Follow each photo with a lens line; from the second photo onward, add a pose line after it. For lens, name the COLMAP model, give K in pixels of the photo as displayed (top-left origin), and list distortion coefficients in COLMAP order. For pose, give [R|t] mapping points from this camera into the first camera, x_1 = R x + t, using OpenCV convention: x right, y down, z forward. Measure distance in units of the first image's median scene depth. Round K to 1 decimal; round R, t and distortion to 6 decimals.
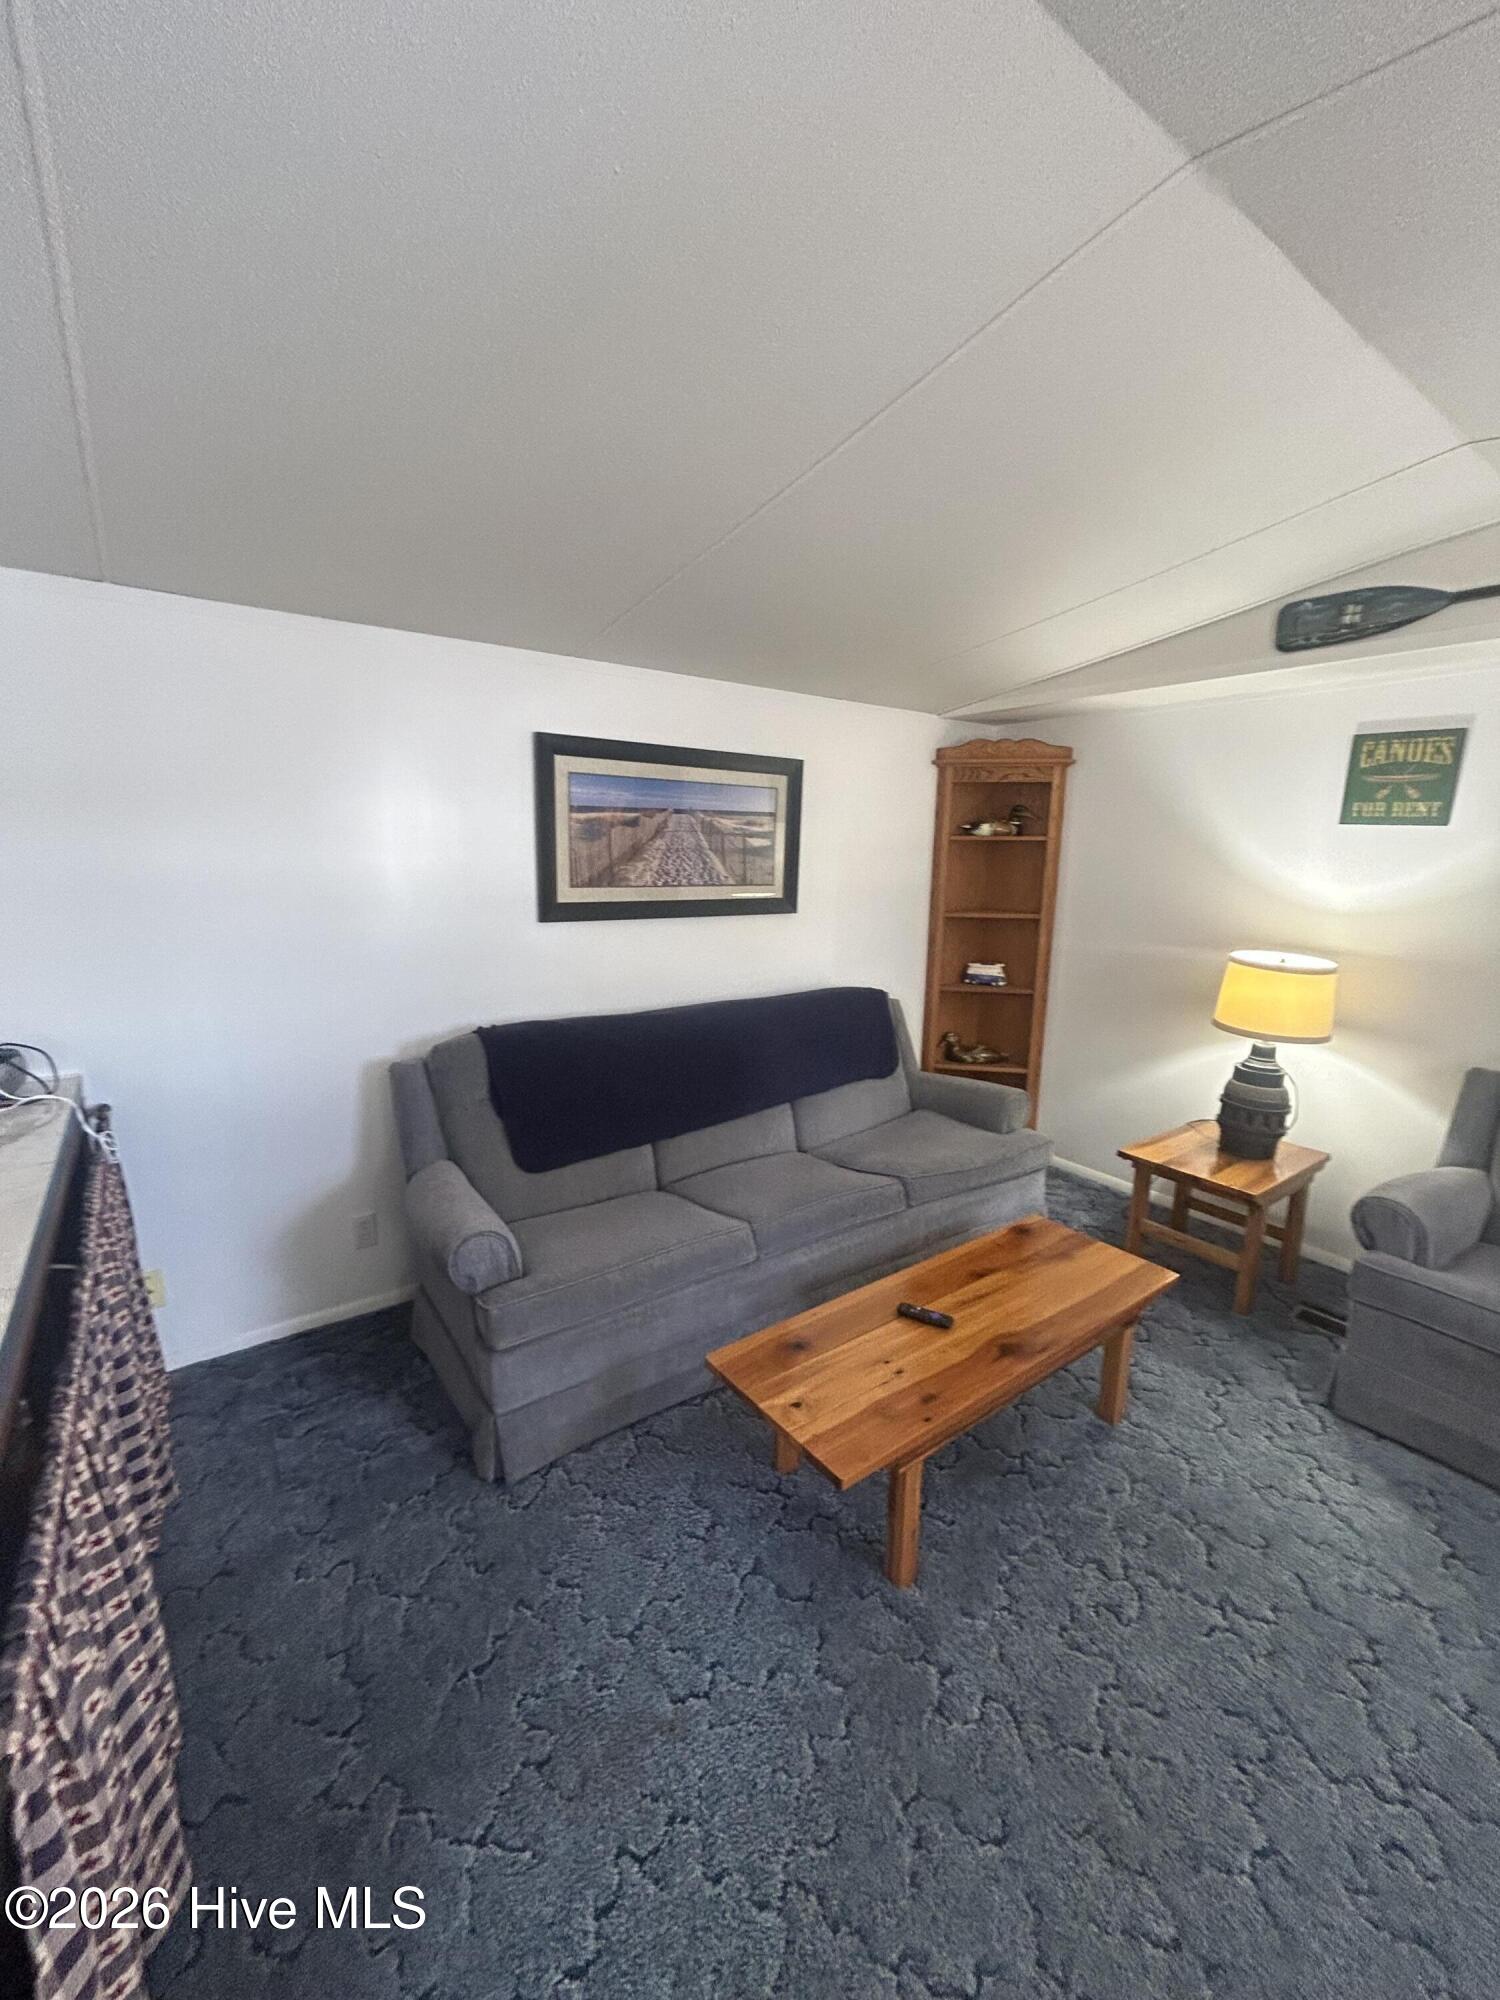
lens RADIAL K [[810.9, 0, 752.5], [0, 810.9, 995.9], [0, 0, 1]] dist [0.000809, -0.000570]
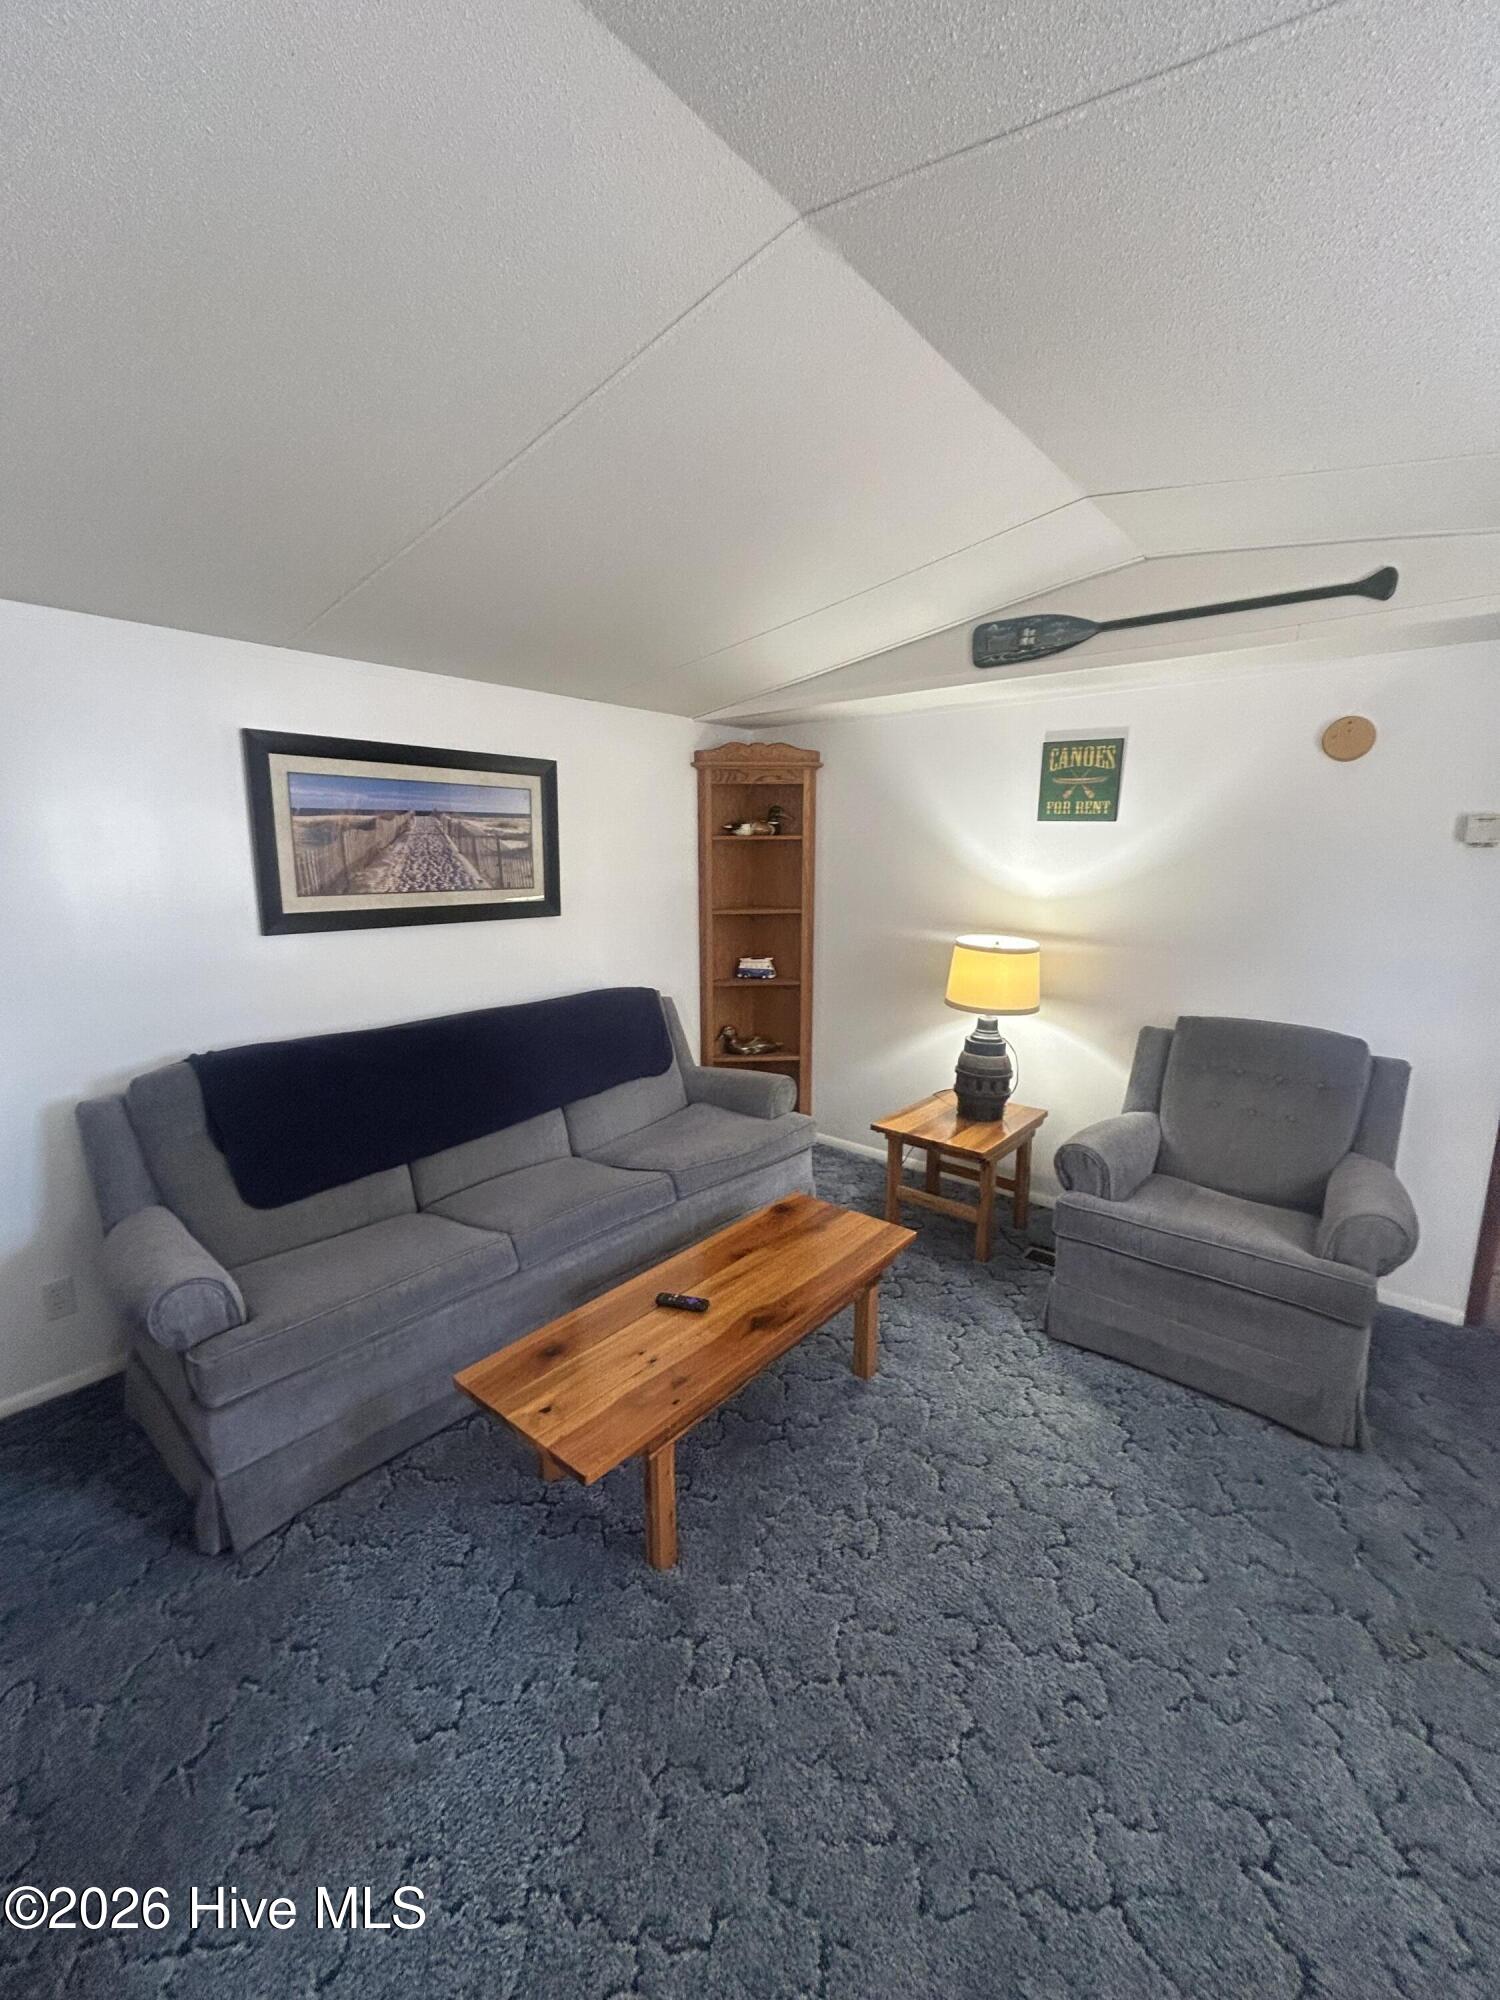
lens RADIAL K [[810.9, 0, 751.7], [0, 810.9, 995.5], [0, 0, 1]] dist [0.000809, -0.000570]
pose [[0.971748, -0.057826, 0.228827, 0.081793], [0.058462, 0.998282, 0.004004, 0.007133], [-0.228665, 0.009487, 0.973459, -0.022270]]
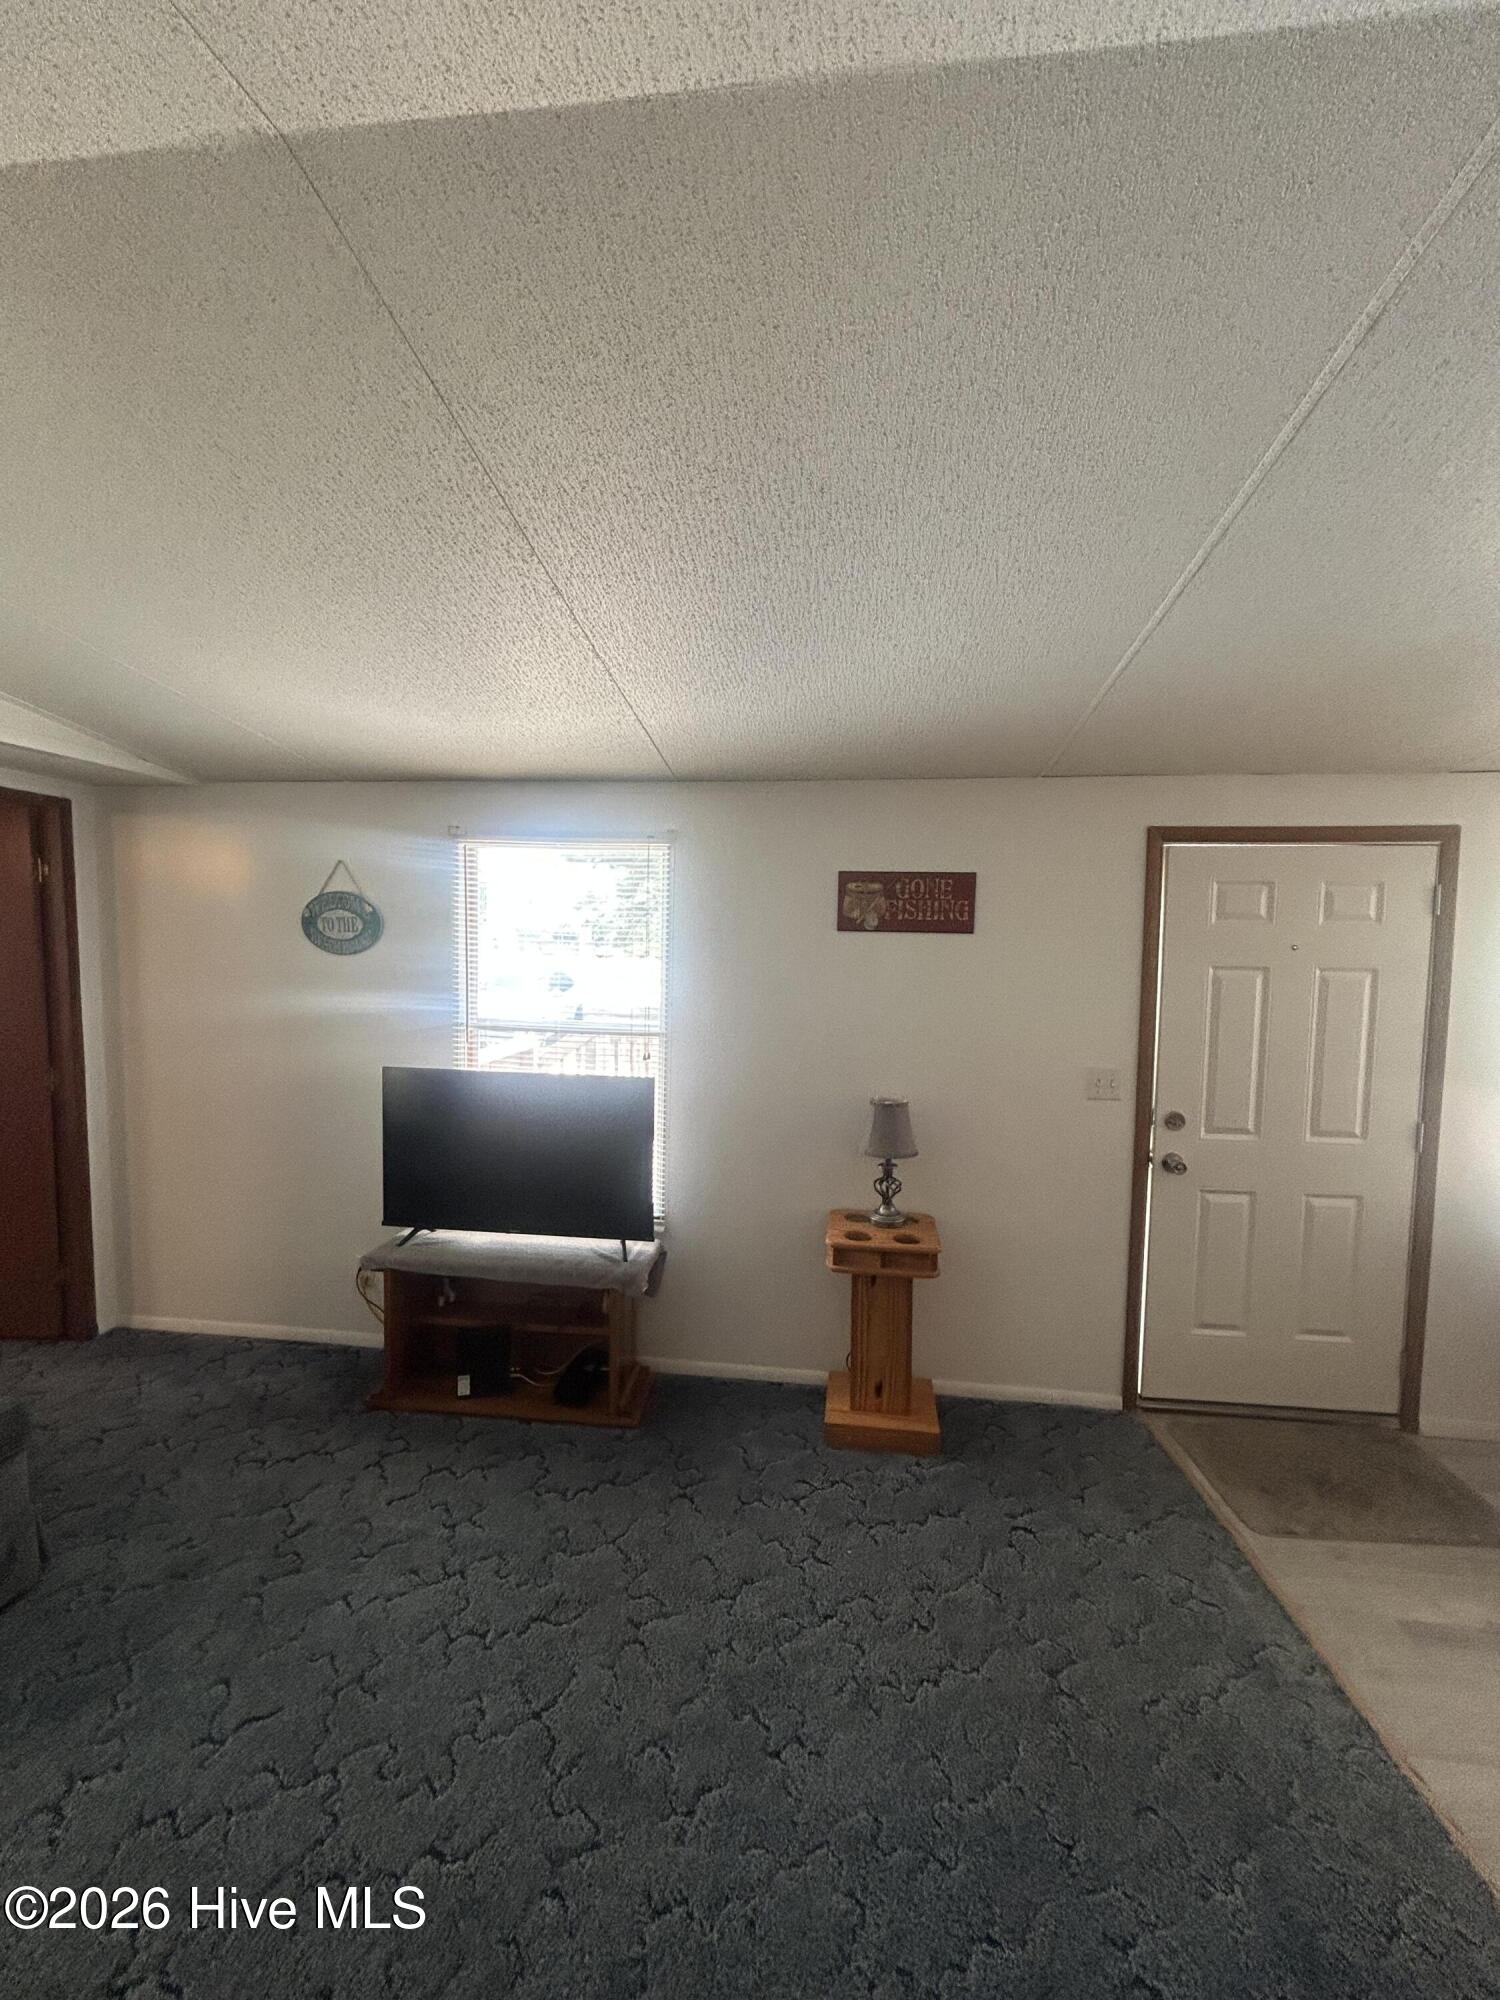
lens RADIAL K [[810.9, 0, 739.9], [0, 810.9, 1006.3], [0, 0, 1]] dist [0.000809, -0.000570]
pose [[-0.725757, -0.087741, 0.682334, -0.195617], [0.099011, 0.968186, 0.229810, -0.172019], [-0.680790, 0.234344, -0.693980, 0.723587]]
